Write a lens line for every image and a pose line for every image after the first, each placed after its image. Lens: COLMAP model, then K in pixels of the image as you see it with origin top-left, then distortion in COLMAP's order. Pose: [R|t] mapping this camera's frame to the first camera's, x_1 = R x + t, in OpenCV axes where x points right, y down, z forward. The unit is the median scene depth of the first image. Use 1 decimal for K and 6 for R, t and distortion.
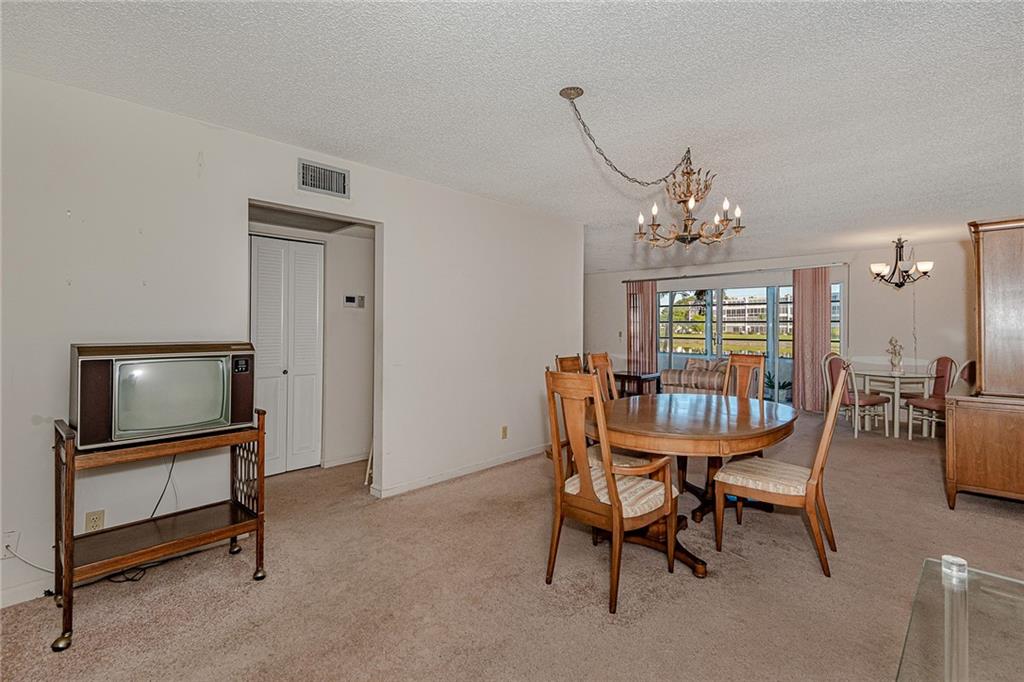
lens RADIAL K [[480.3, 0, 509.0], [0, 480.3, 328.0], [0, 0, 1]] dist [0.001534, 0.000112]
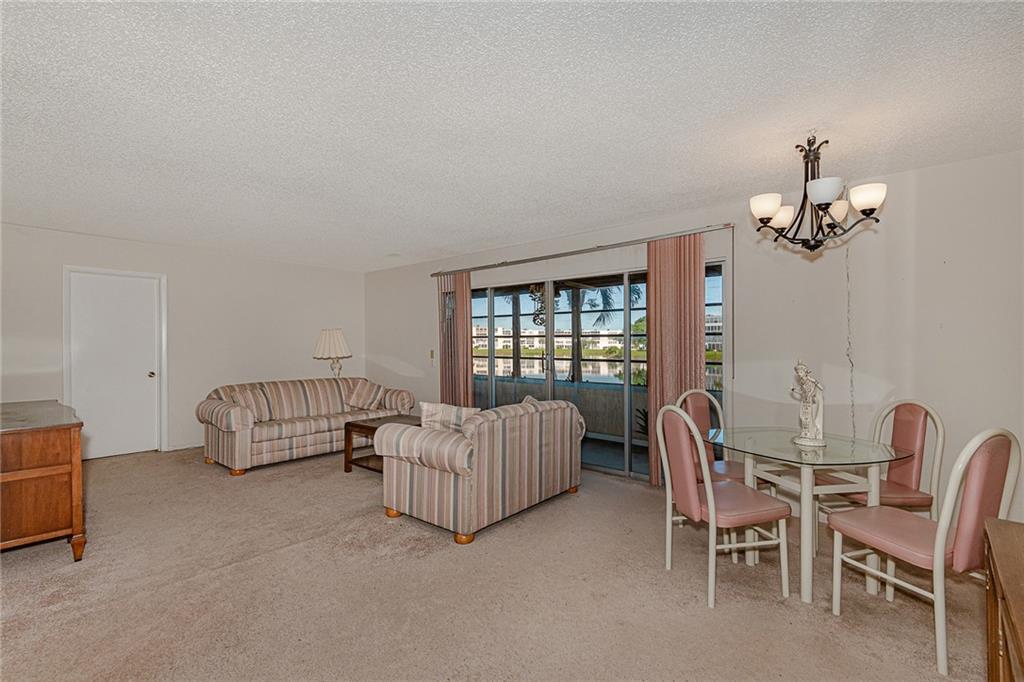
lens RADIAL K [[458.2, 0, 512.0], [0, 458.2, 341.0], [0, 0, 1]] dist [0.000184, 0.000059]
pose [[0.998771, -0.000263, 0.049571, 0.517447], [0.000737, 0.999954, -0.009541, 0.002287], [-0.049566, 0.009566, 0.998725, 0.596778]]
